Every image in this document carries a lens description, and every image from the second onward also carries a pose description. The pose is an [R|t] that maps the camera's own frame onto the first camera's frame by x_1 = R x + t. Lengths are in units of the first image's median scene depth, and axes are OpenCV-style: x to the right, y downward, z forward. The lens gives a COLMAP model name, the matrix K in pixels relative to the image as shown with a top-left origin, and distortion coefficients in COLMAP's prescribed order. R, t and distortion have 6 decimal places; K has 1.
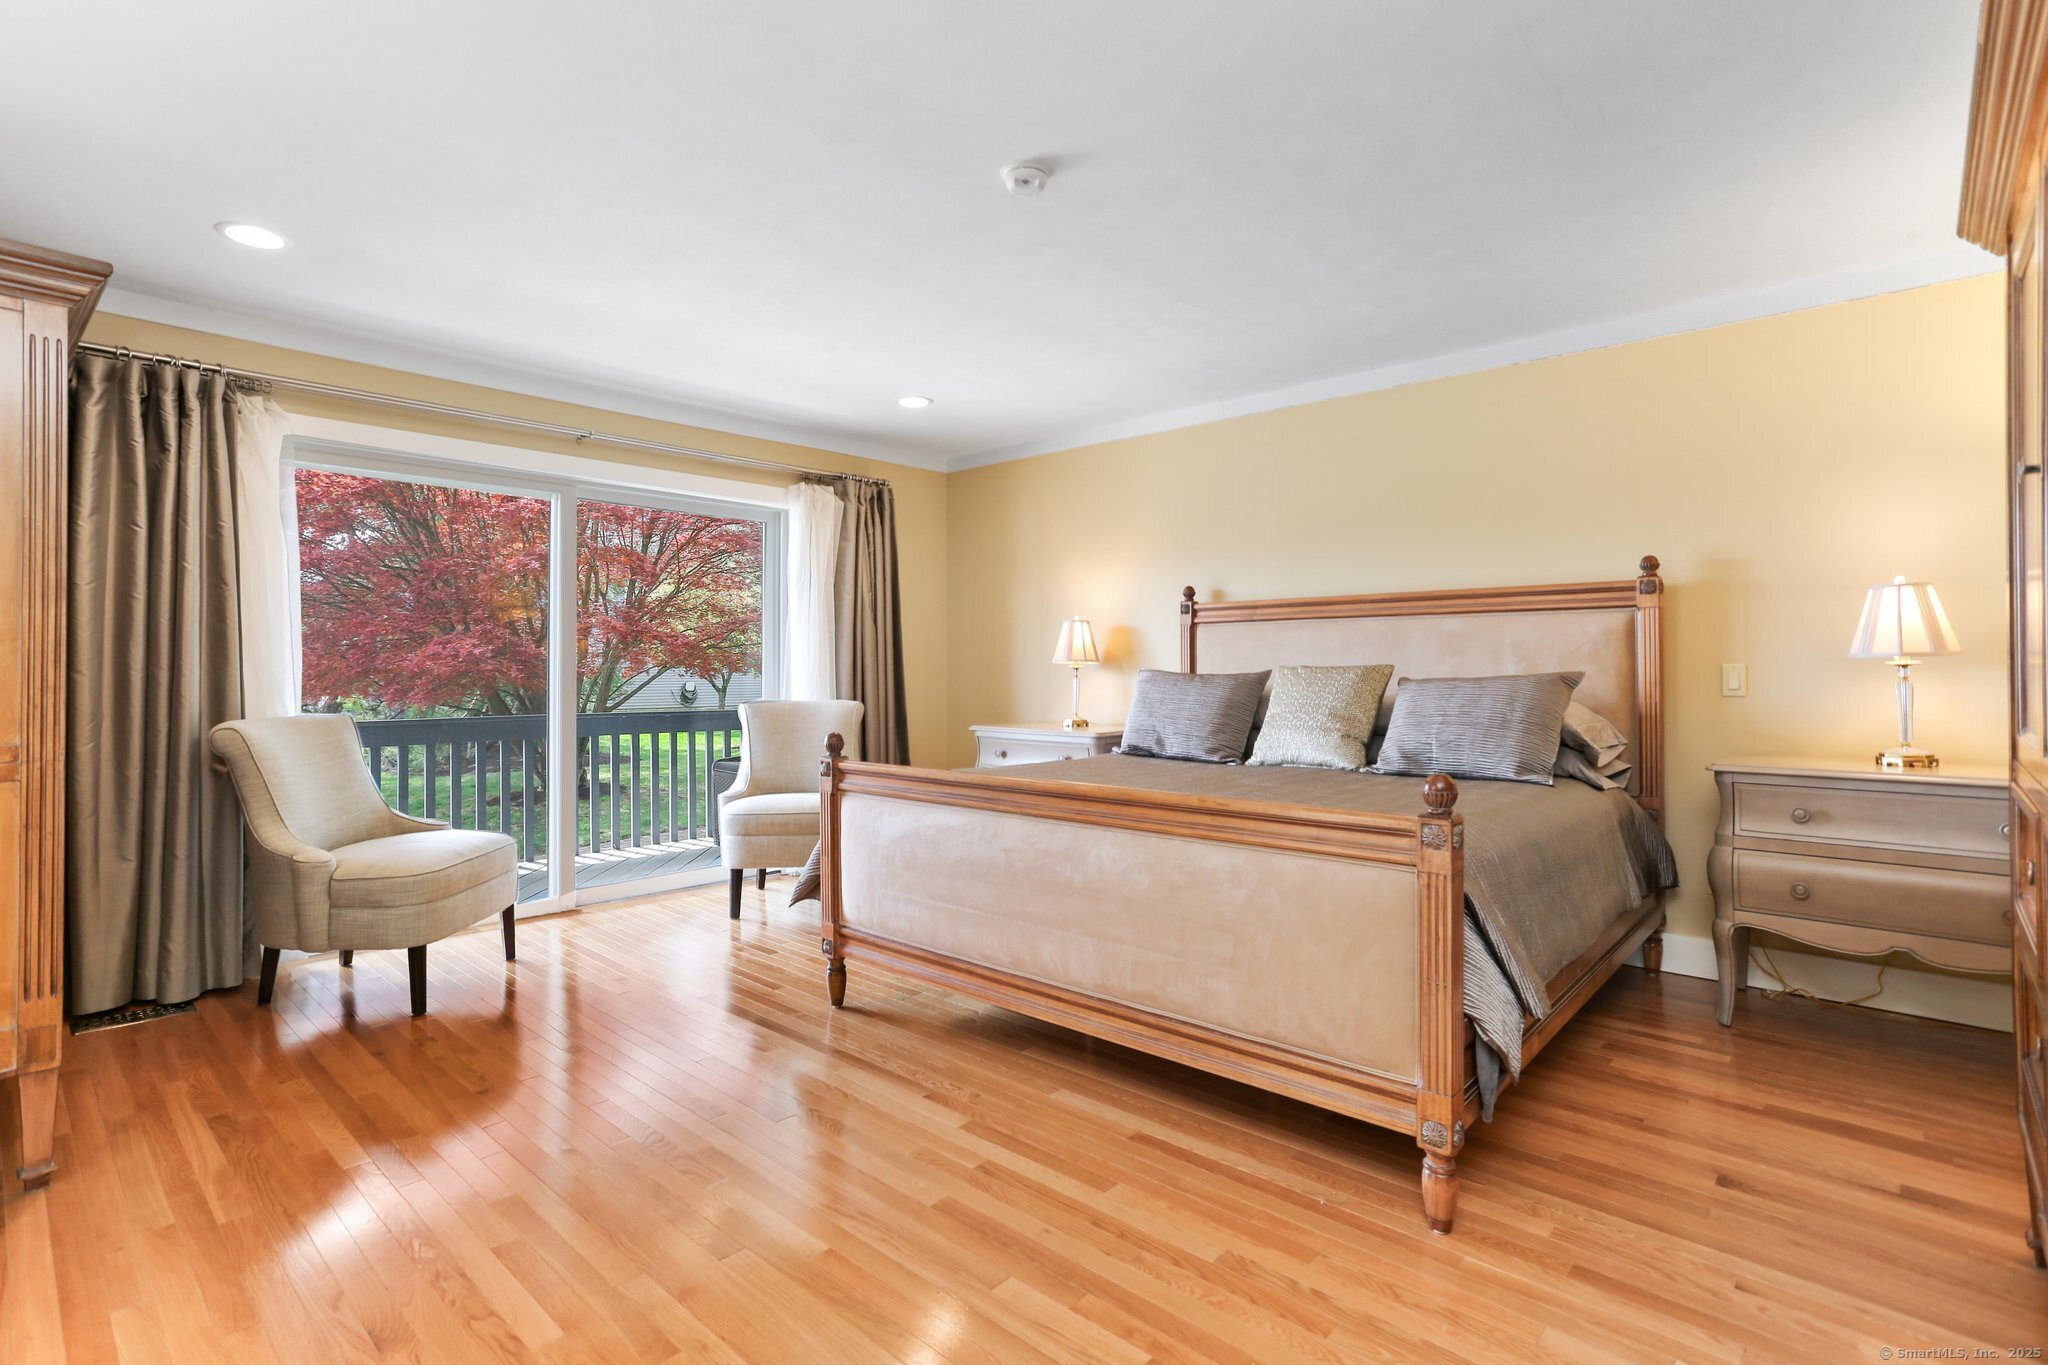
lens RADIAL K [[1021.7, 0, 1017.4], [0, 1021.7, 673.8], [0, 0, 1]] dist [-0.062280, 0.044176]
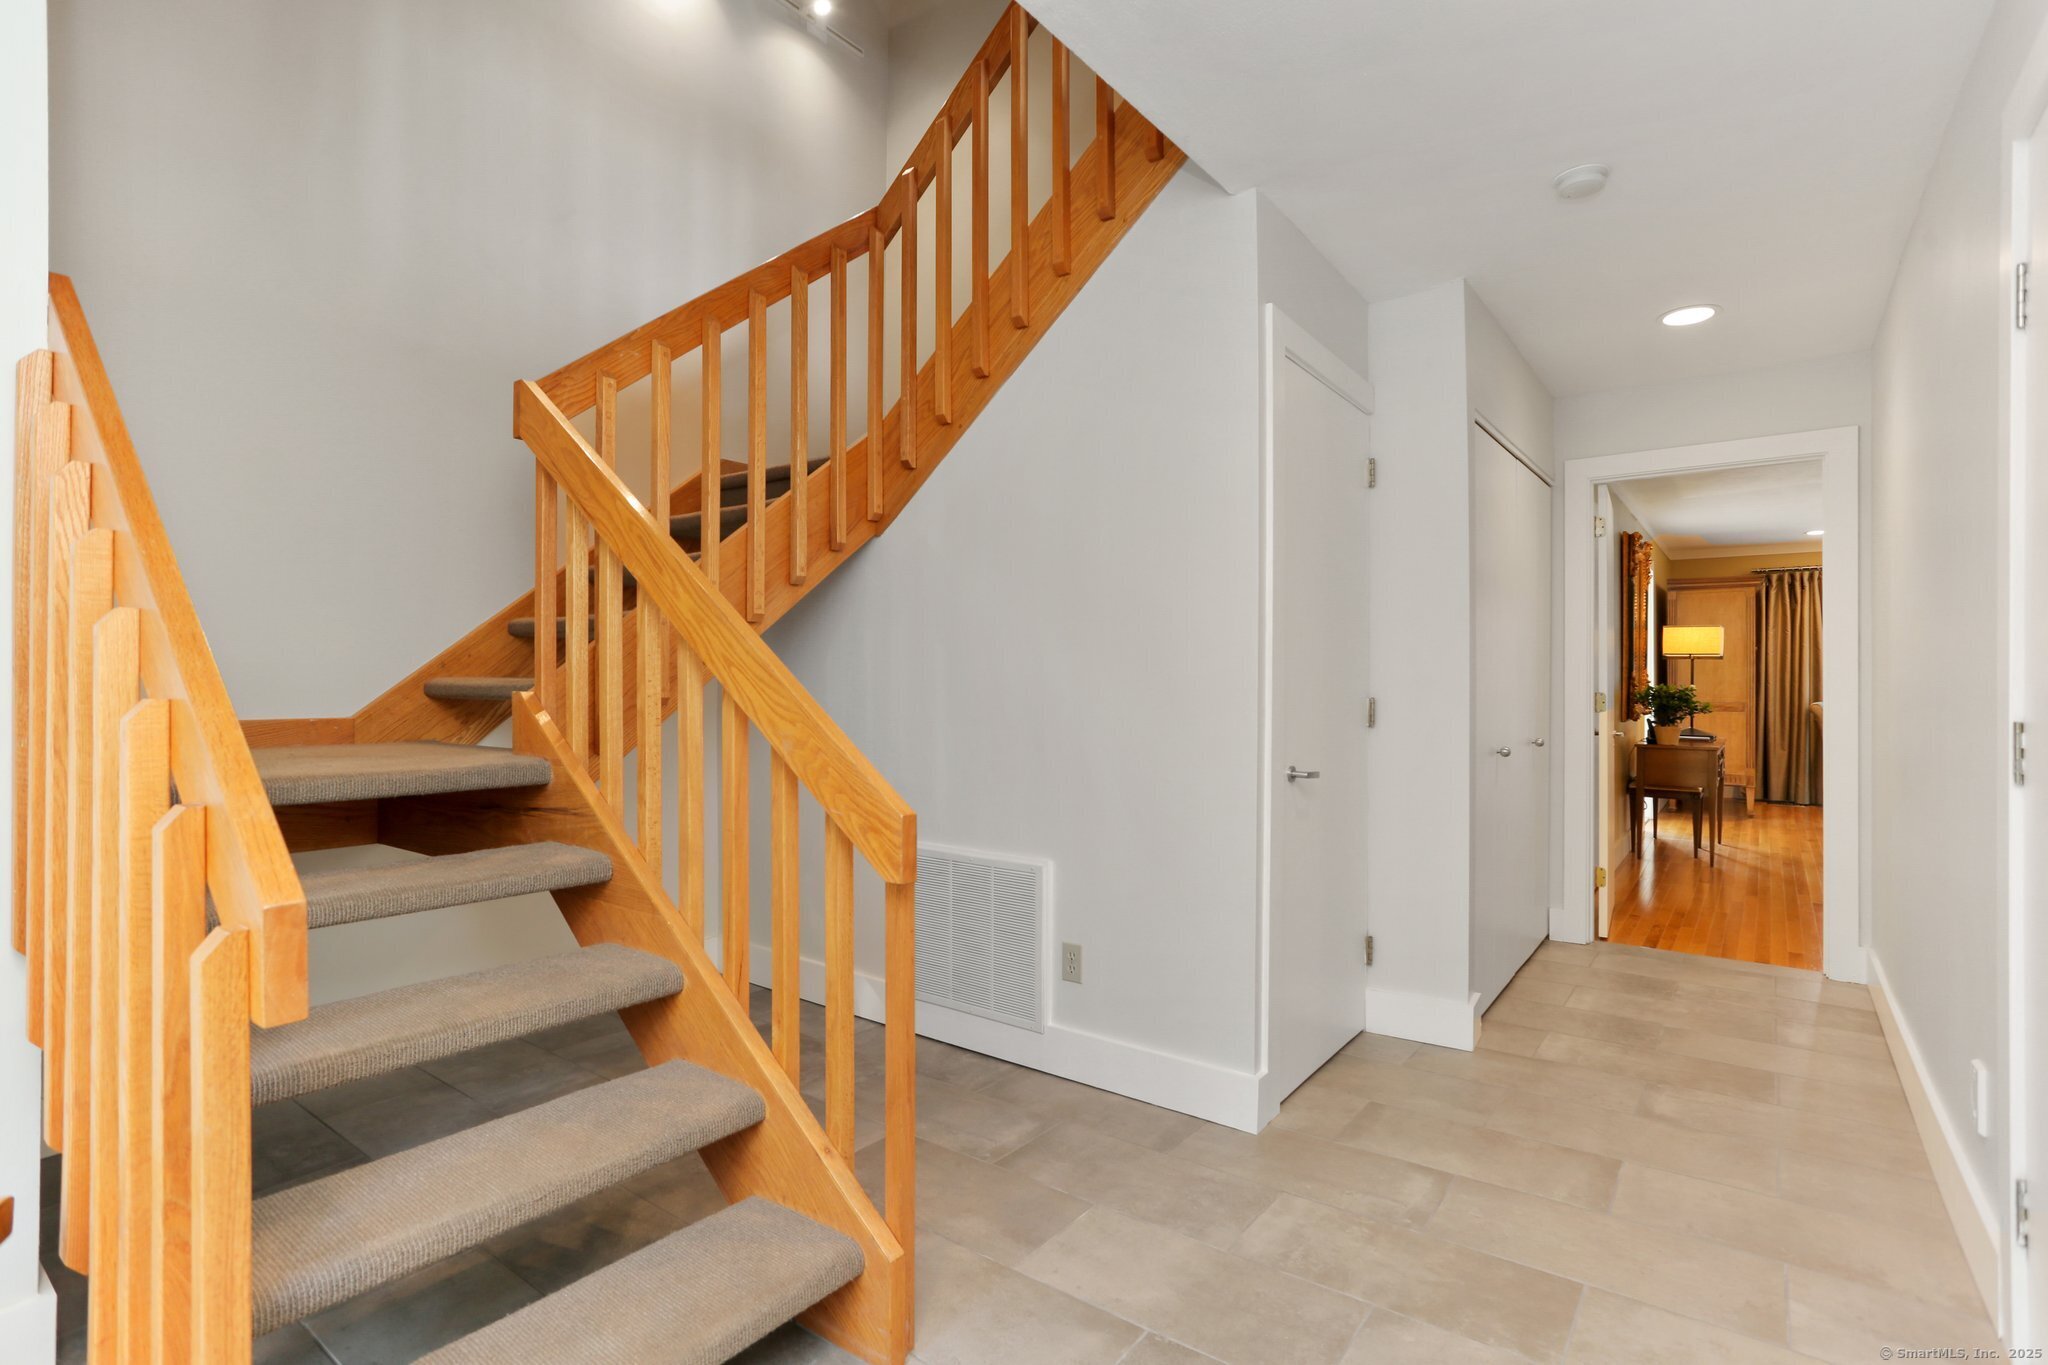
lens RADIAL K [[990.1, 0, 1024.0], [0, 990.1, 682.5], [0, 0, 1]] dist [-0.050340, 0.033845]
pose [[0.111615, 0.001672, -0.993750, 1.564699], [0.004287, 0.999988, 0.002164, -0.018502], [0.993742, -0.004502, 0.111606, -1.408246]]
